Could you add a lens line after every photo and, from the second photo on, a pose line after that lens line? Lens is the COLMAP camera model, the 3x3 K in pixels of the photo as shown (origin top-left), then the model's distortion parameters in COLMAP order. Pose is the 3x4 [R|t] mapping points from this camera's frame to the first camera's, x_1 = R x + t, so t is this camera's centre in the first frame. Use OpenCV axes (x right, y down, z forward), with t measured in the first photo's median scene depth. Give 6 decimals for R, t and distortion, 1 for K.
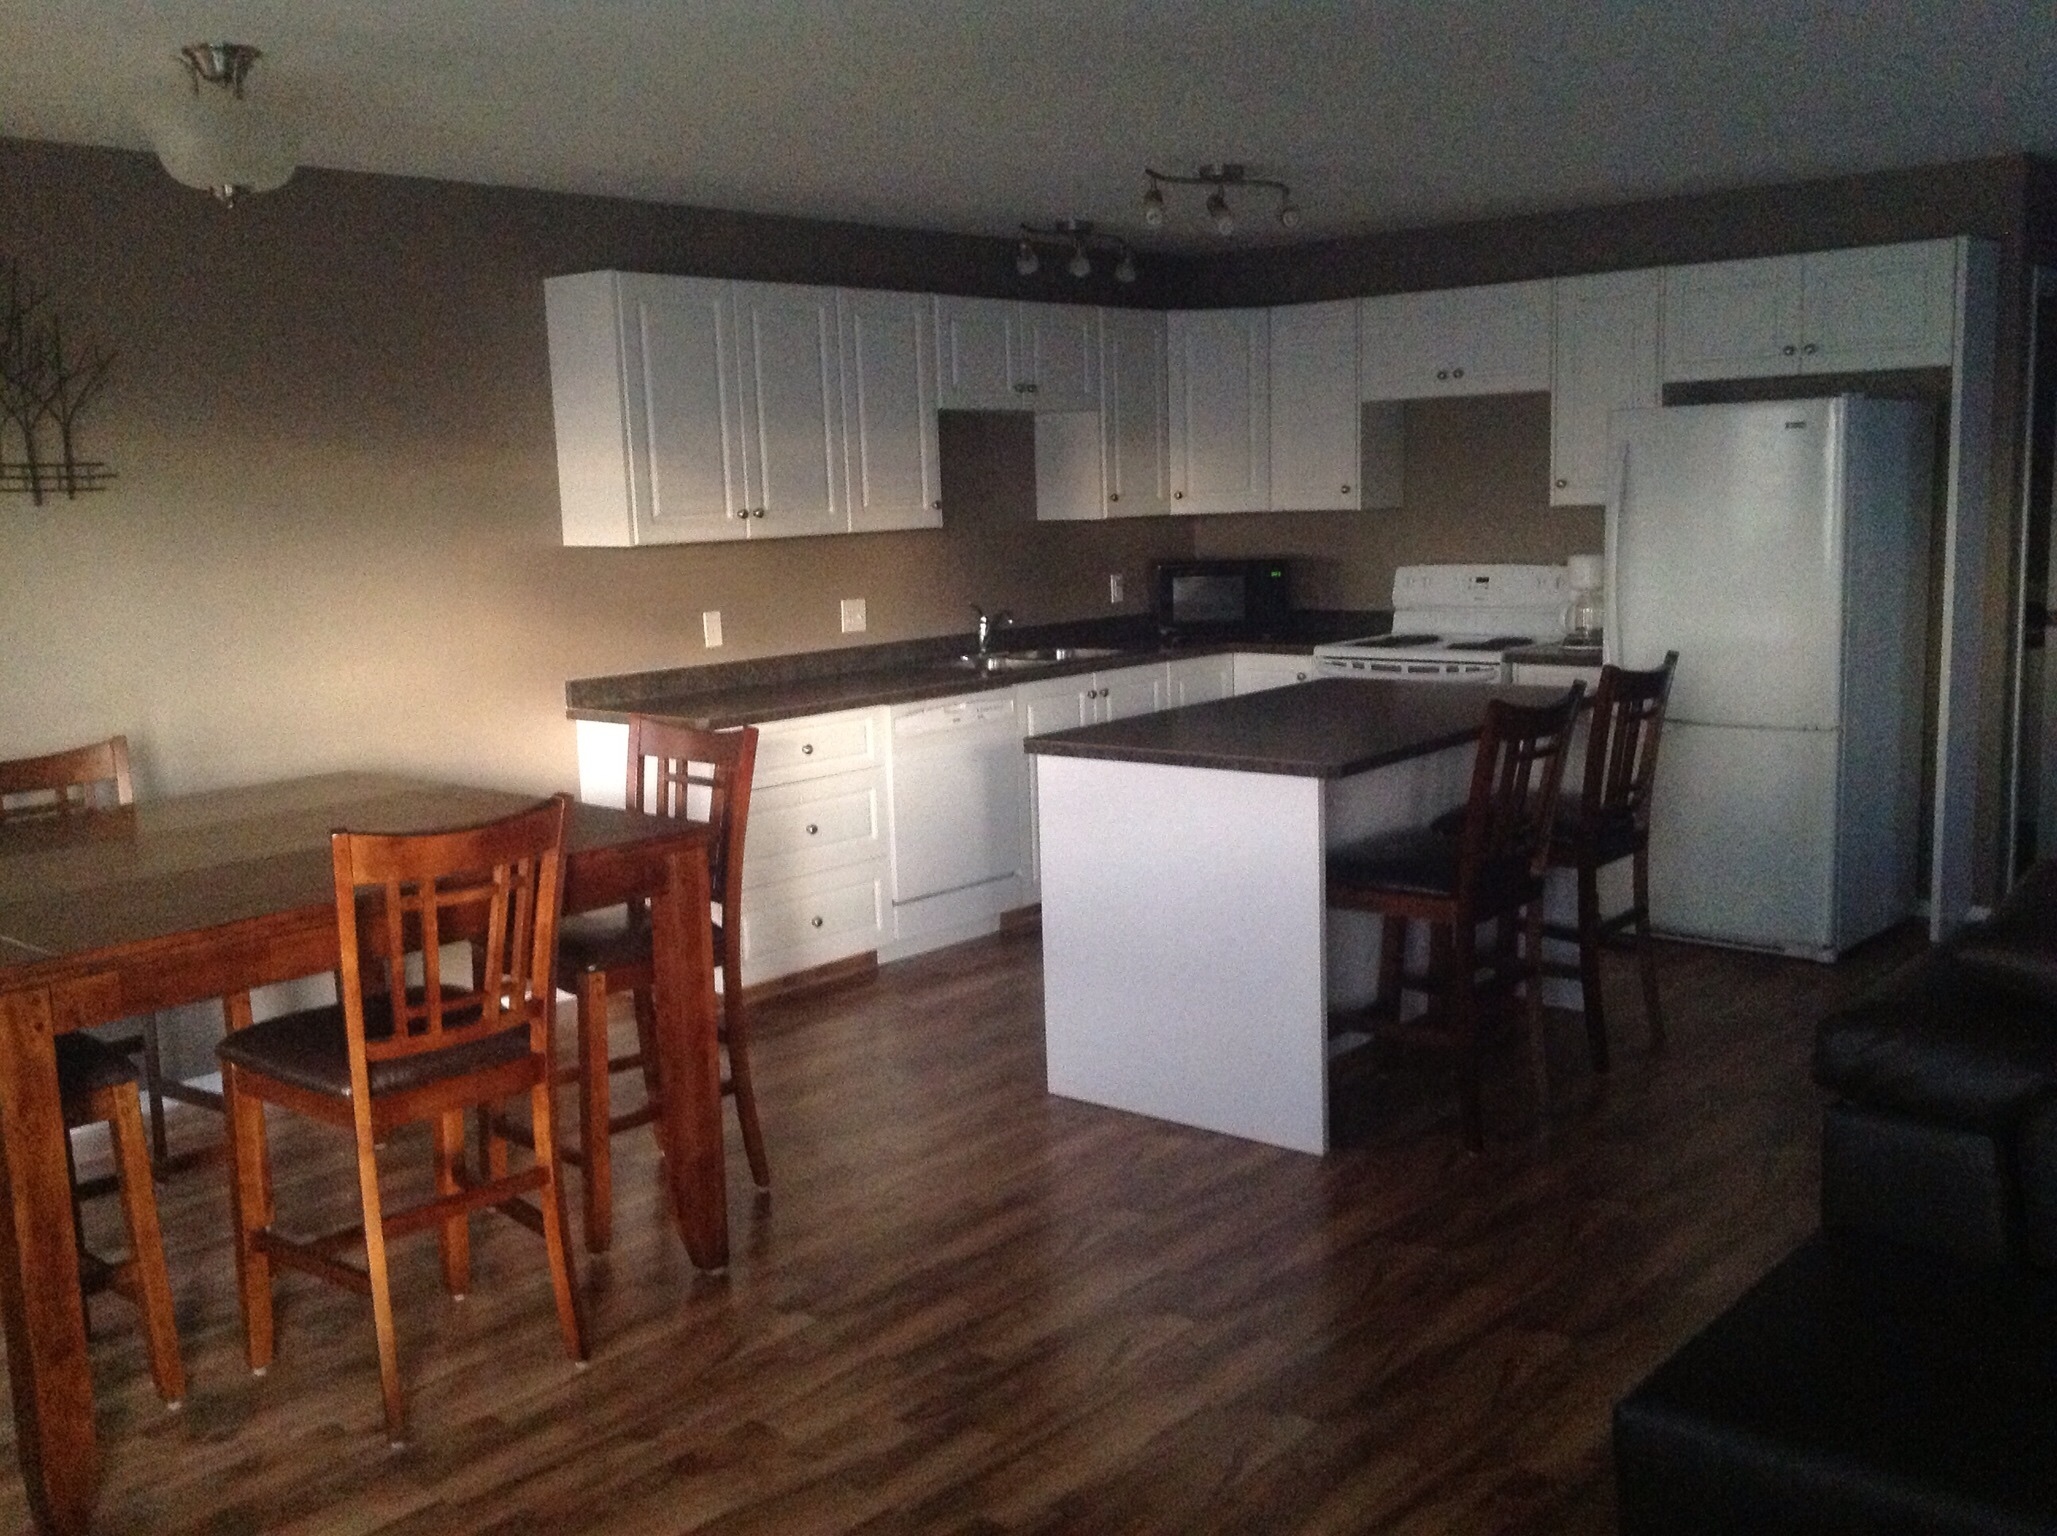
lens RADIAL K [[2017.2, 0, 1028.1], [0, 2017.2, 826.0], [0, 0, 1]] dist [0.119120, -0.362530]
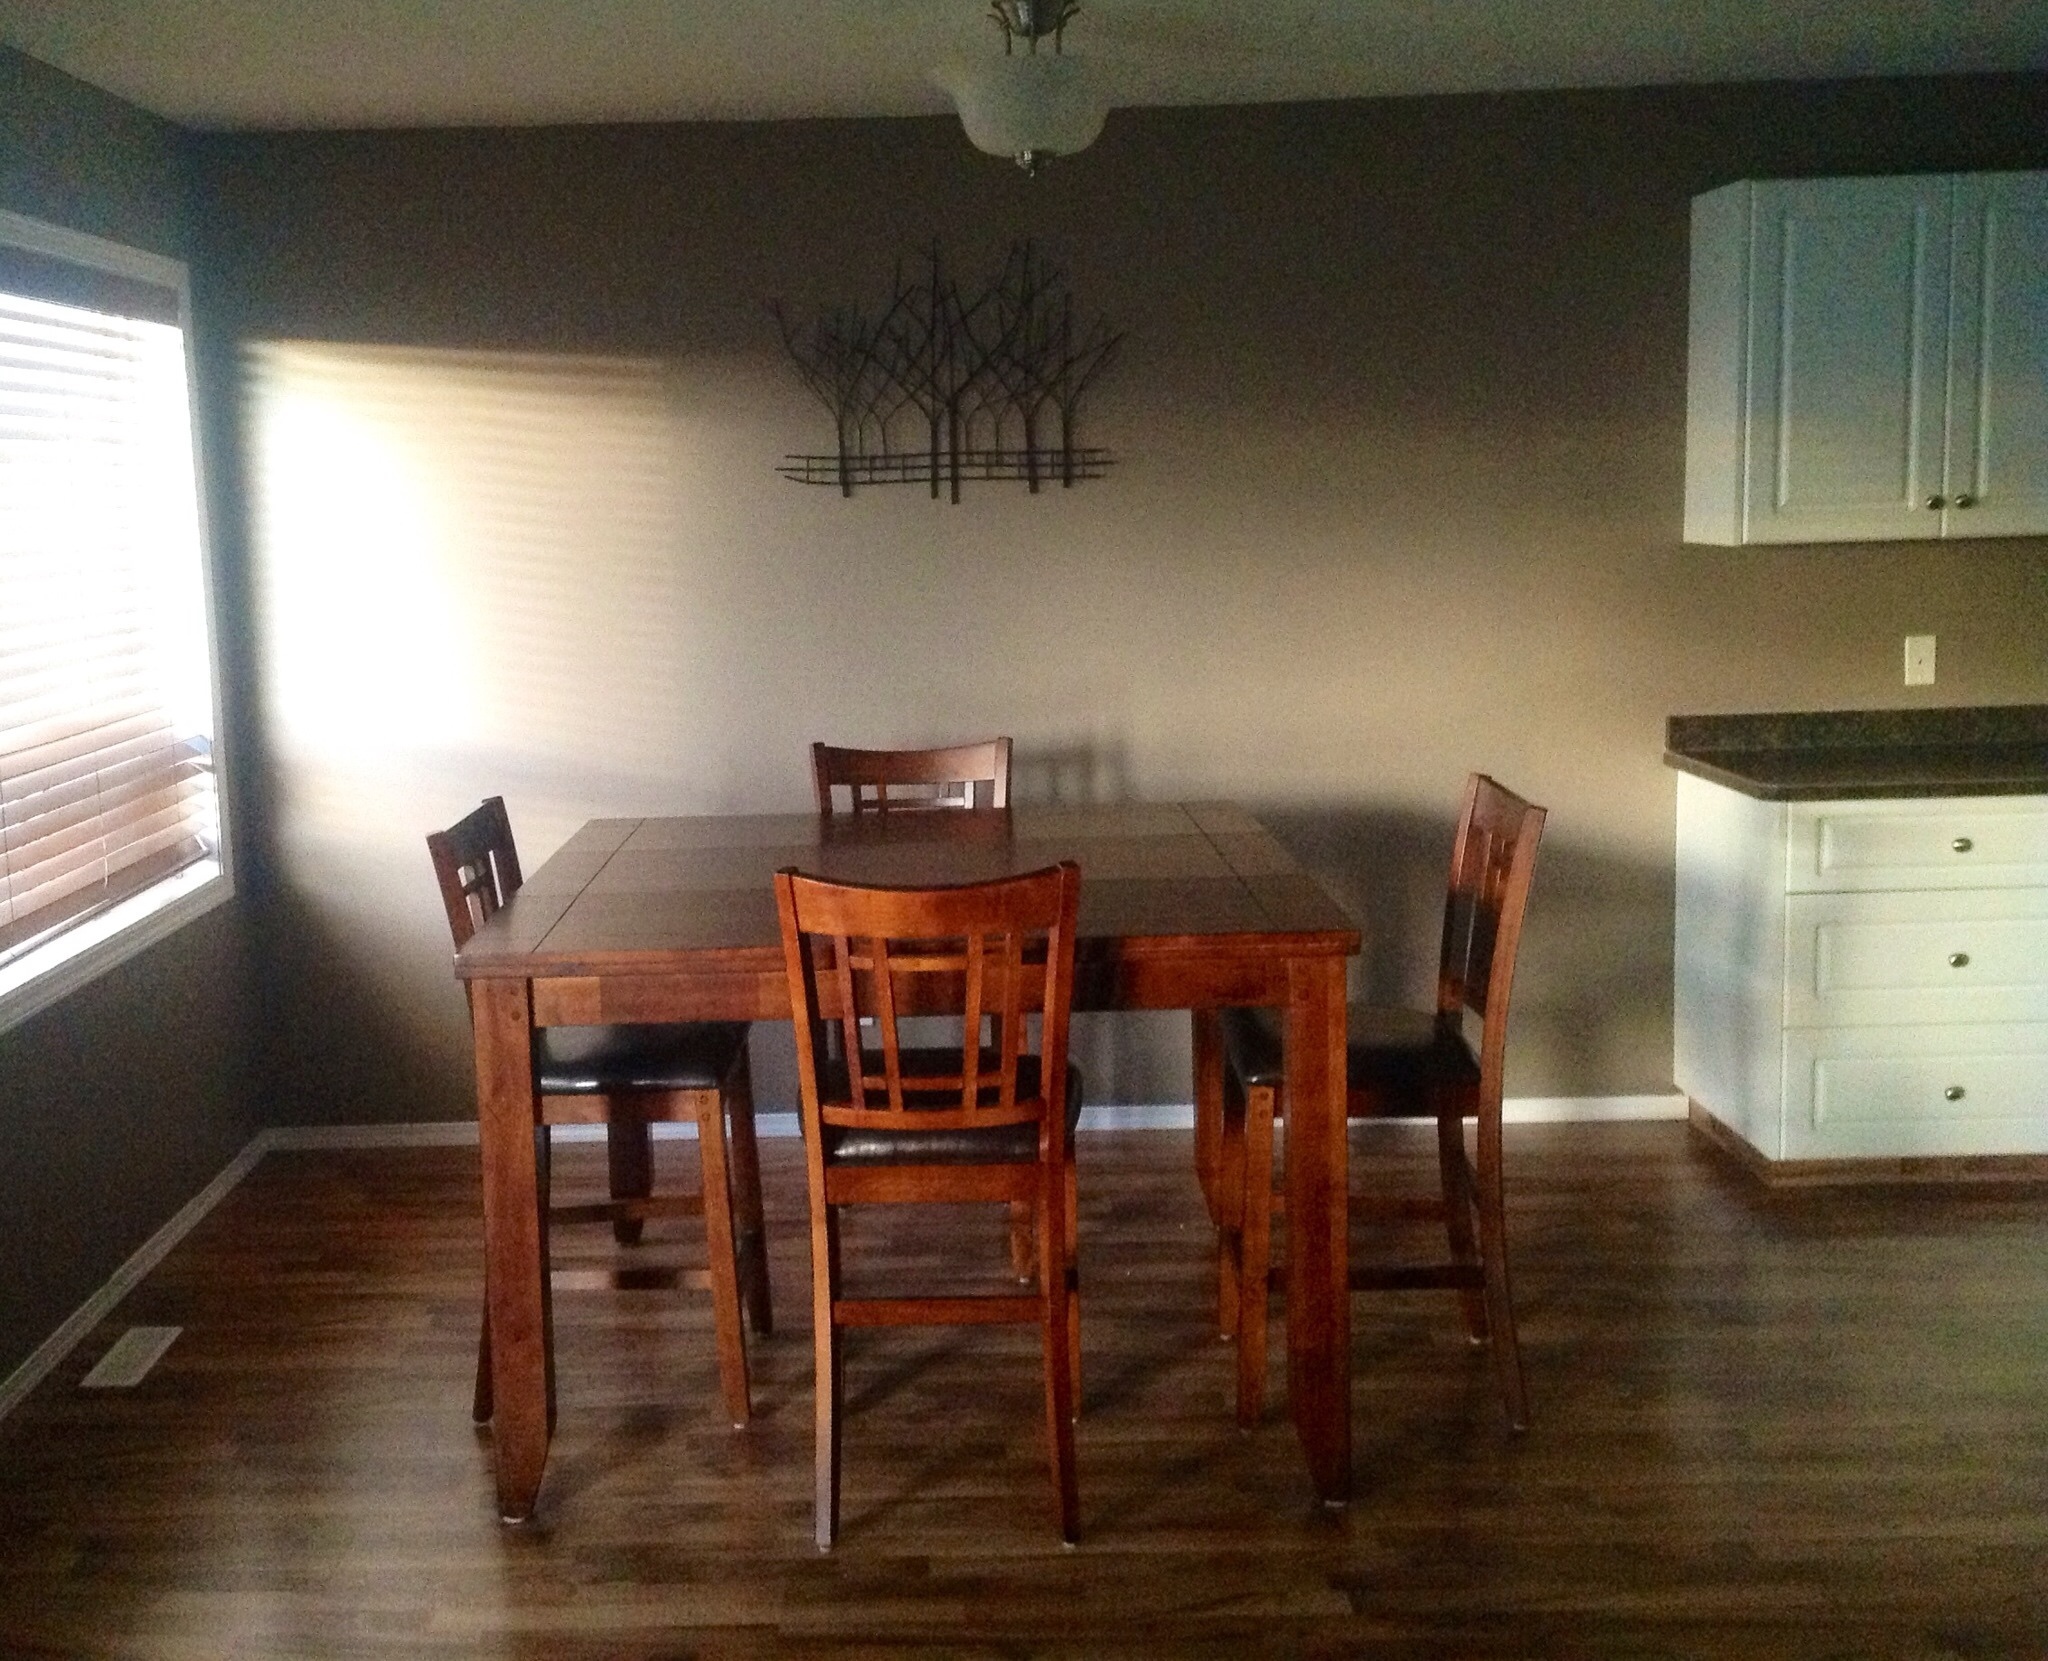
lens RADIAL K [[2263.0, 0, 1024.0], [0, 2263.0, 830.5], [0, 0, 1]] dist [0.051171, -0.002433]
pose [[0.606478, 0.128371, -0.784669, 0.381390], [-0.120173, 0.990343, 0.069136, -0.071431], [0.785966, 0.052367, 0.616048, 0.330174]]
